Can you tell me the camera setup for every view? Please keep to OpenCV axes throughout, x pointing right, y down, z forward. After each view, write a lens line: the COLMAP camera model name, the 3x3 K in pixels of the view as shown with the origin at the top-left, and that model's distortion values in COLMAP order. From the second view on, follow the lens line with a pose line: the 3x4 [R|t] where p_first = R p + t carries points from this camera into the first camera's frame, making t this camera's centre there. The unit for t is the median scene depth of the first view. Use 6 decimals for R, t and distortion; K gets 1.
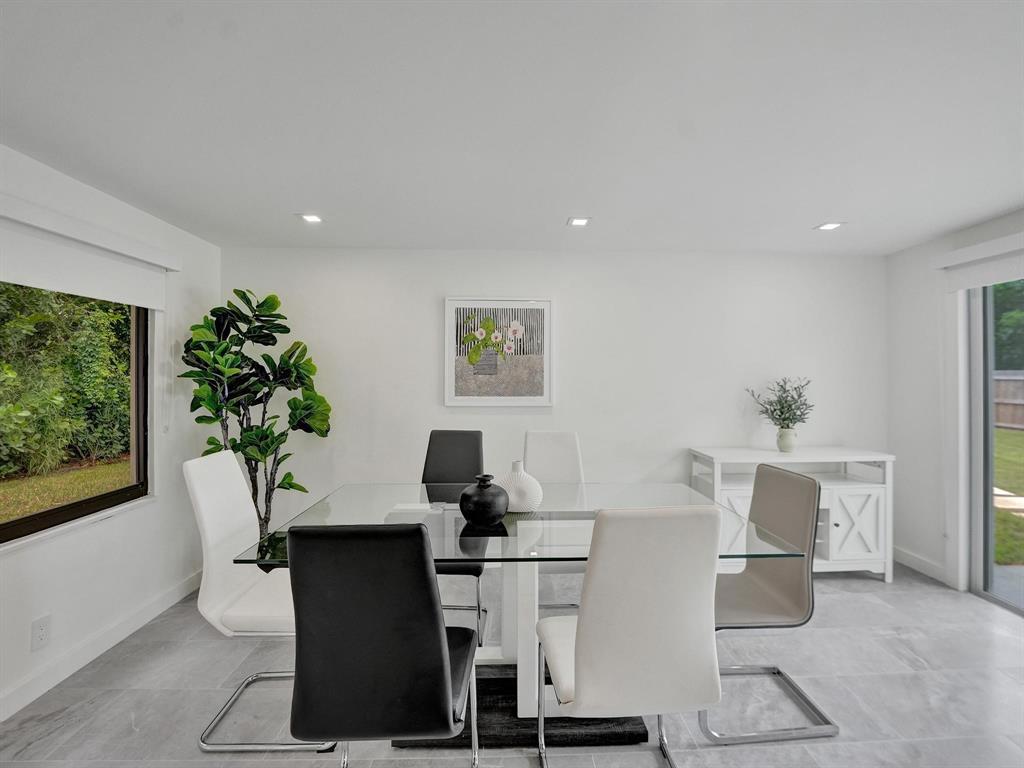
lens RADIAL K [[483.8, 0, 514.1], [0, 483.8, 372.5], [0, 0, 1]] dist [-0.000072, 0.000163]
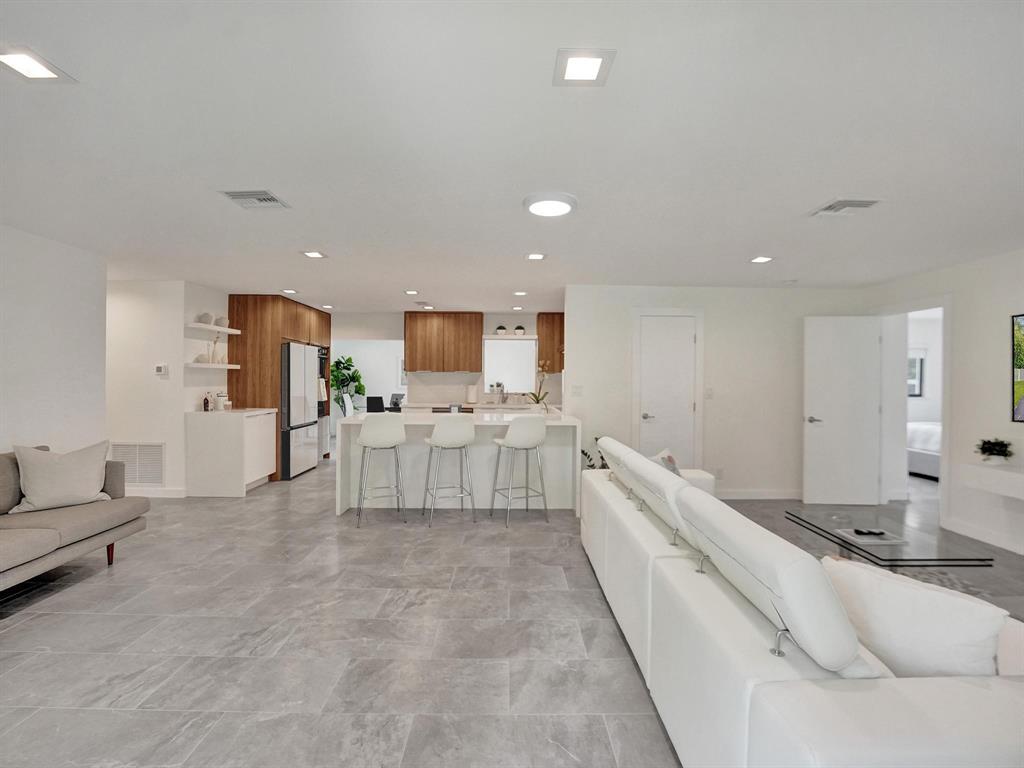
lens RADIAL K [[470.7, 0, 515.7], [0, 470.7, 385.4], [0, 0, 1]] dist [-0.030805, 0.000577]
pose [[0.999917, 0.010765, -0.007075, 0.711701], [-0.010643, 0.999798, 0.017051, -0.016587], [0.007257, -0.016974, 0.999830, -2.317594]]
